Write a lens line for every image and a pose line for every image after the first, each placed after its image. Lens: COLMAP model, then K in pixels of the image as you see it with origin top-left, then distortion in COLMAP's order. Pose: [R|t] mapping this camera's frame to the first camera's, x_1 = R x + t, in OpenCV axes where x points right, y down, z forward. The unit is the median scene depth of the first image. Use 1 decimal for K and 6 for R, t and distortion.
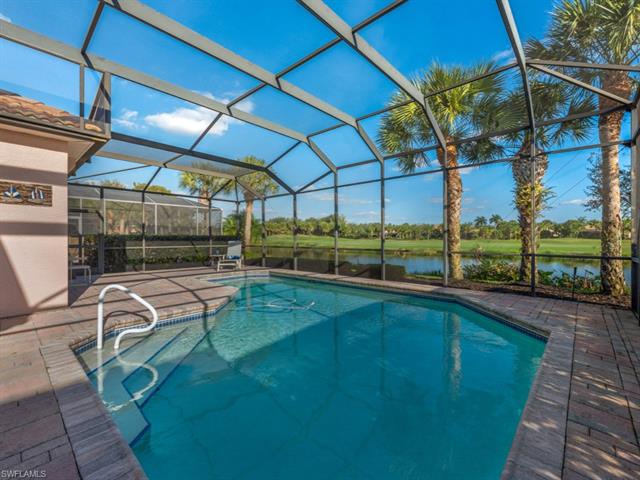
lens RADIAL K [[282.6, 0, 323.2], [0, 282.6, 237.2], [0, 0, 1]] dist [0.019857, -0.000373]
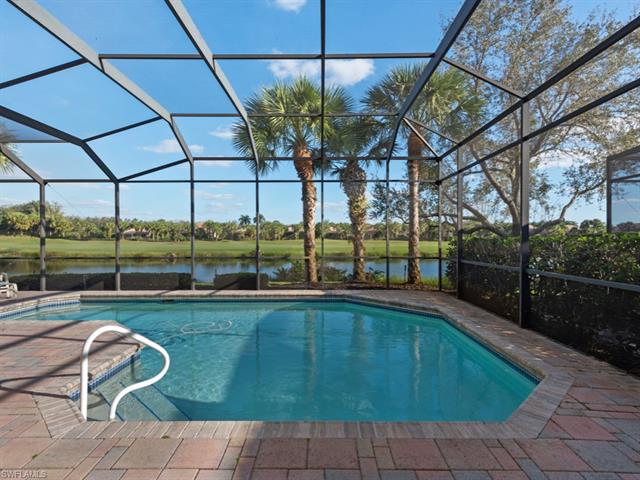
lens RADIAL K [[349.0, 0, 317.3], [0, 349.0, 240.1], [0, 0, 1]] dist [0.019841, 0.000109]
pose [[0.746175, -0.003669, 0.665740, -0.327753], [-0.001762, 0.999970, 0.007487, -0.016794], [-0.665748, -0.006760, 0.746146, 0.015760]]
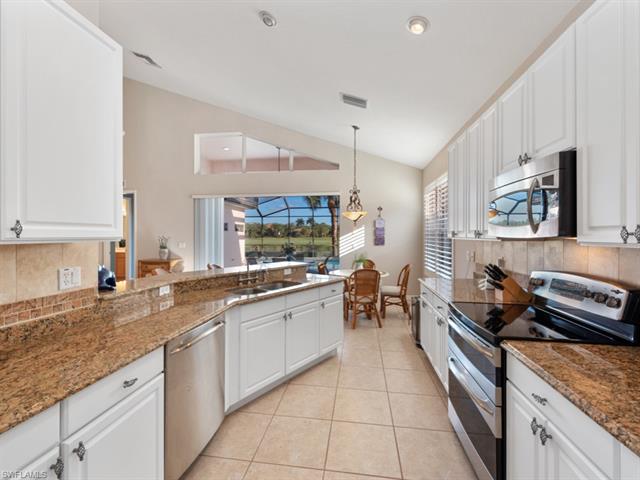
lens RADIAL K [[282.4, 0, 320.3], [0, 282.4, 237.0], [0, 0, 1]] dist [0.001135, -0.000850]
pose [[0.825810, -0.003234, 0.563939, -0.880815], [-0.002121, 0.999959, 0.008842, -0.039931], [-0.563944, -0.008498, 0.825769, -0.808421]]
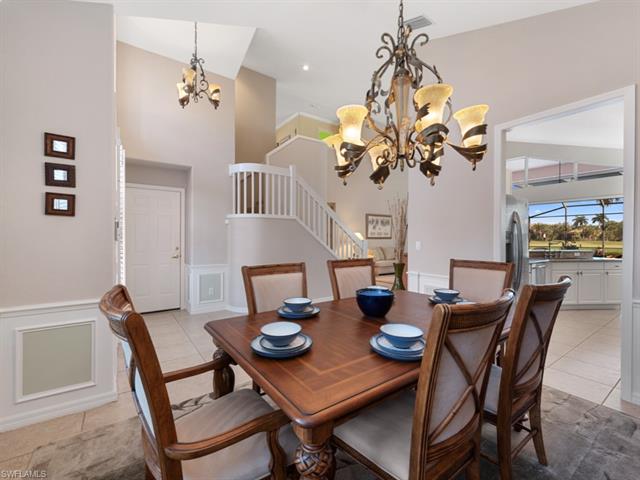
lens RADIAL K [[282.4, 0, 315.3], [0, 282.4, 241.9], [0, 0, 1]] dist [0.001135, -0.000850]
pose [[0.975034, 0.008520, -0.221891, -1.115293], [-0.004320, 0.999802, 0.019407, -0.026887], [0.222012, -0.017964, 0.974878, -1.186812]]
